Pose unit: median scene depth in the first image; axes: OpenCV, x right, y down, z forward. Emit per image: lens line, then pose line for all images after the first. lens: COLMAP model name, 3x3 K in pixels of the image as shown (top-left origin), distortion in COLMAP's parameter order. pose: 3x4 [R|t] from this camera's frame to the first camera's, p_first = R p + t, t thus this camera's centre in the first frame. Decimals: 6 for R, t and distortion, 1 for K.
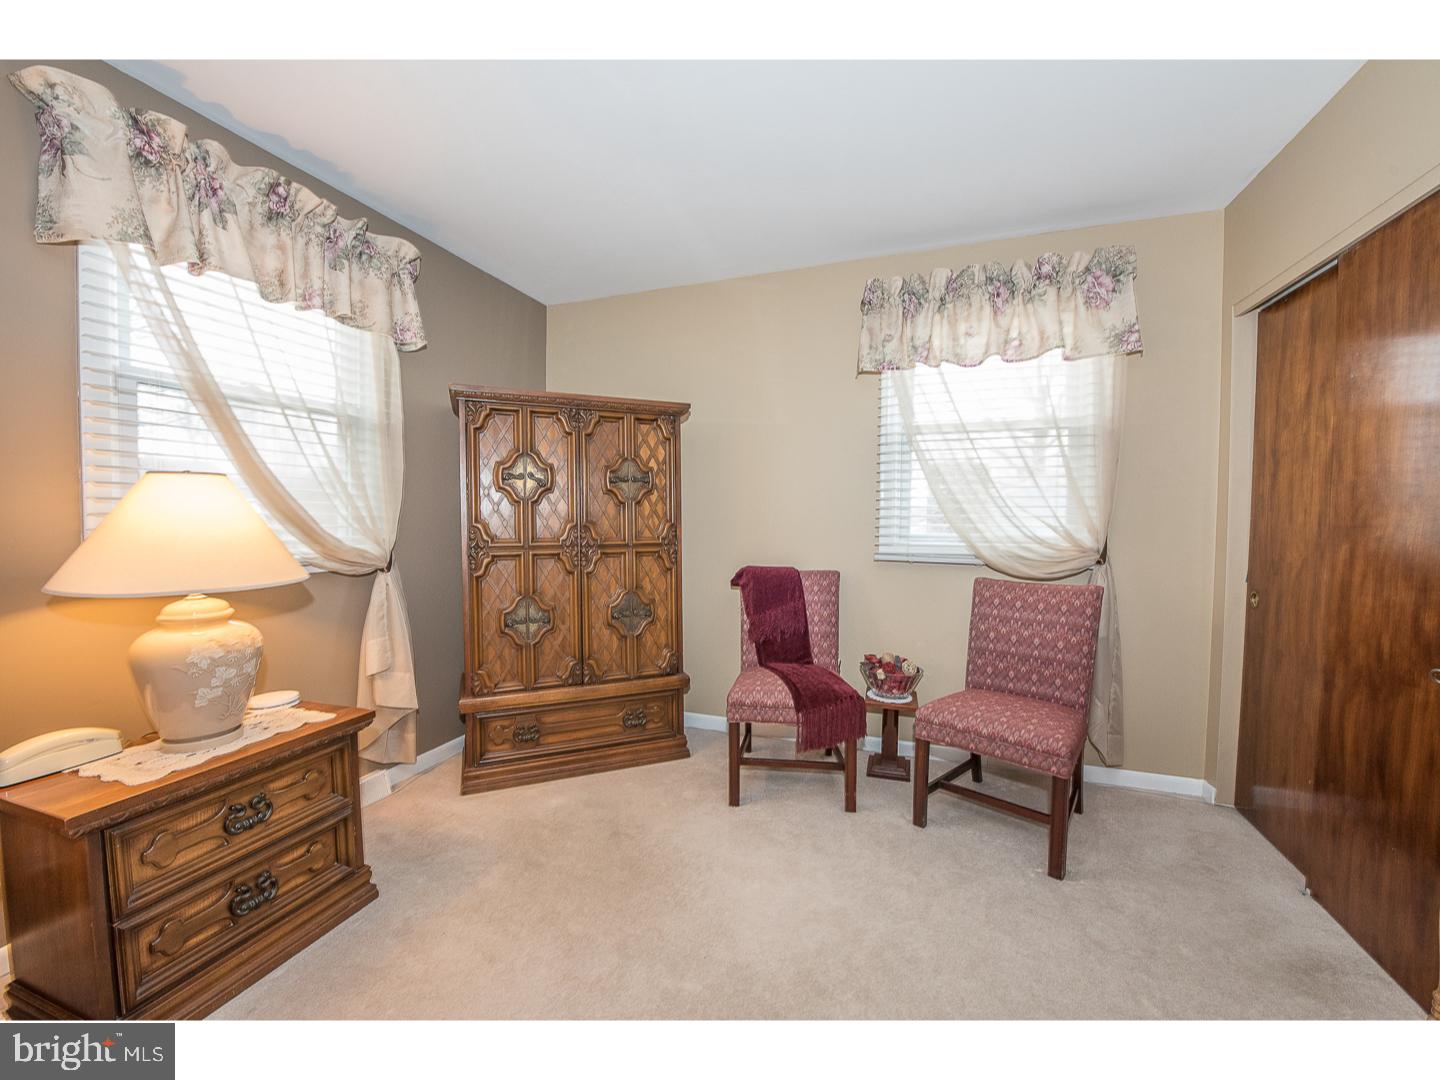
lens RADIAL K [[575.9, 0, 720.0], [0, 575.9, 540.0], [0, 0, 1]] dist [-0.000210, -0.000004]
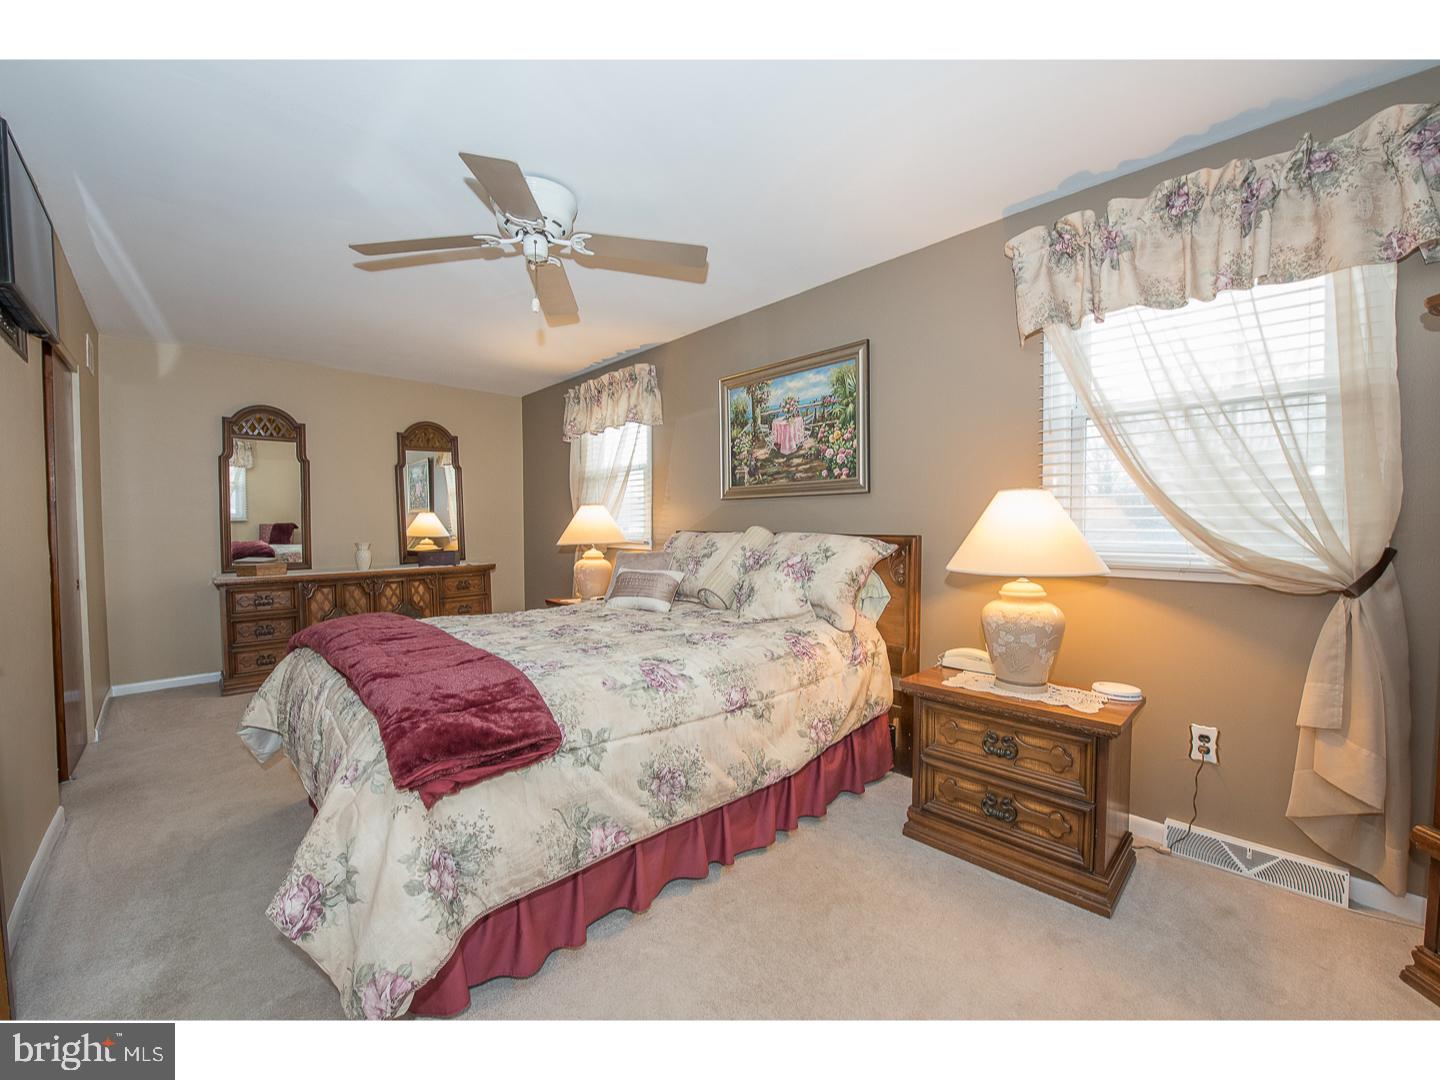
lens RADIAL K [[575.9, 0, 720.0], [0, 575.9, 540.0], [0, 0, 1]] dist [-0.000210, -0.000004]
pose [[-0.421035, 0.032498, -0.906462, 0.499574], [-0.031353, 0.998239, 0.050351, -0.032746], [0.906502, 0.049620, -0.419275, 0.747356]]
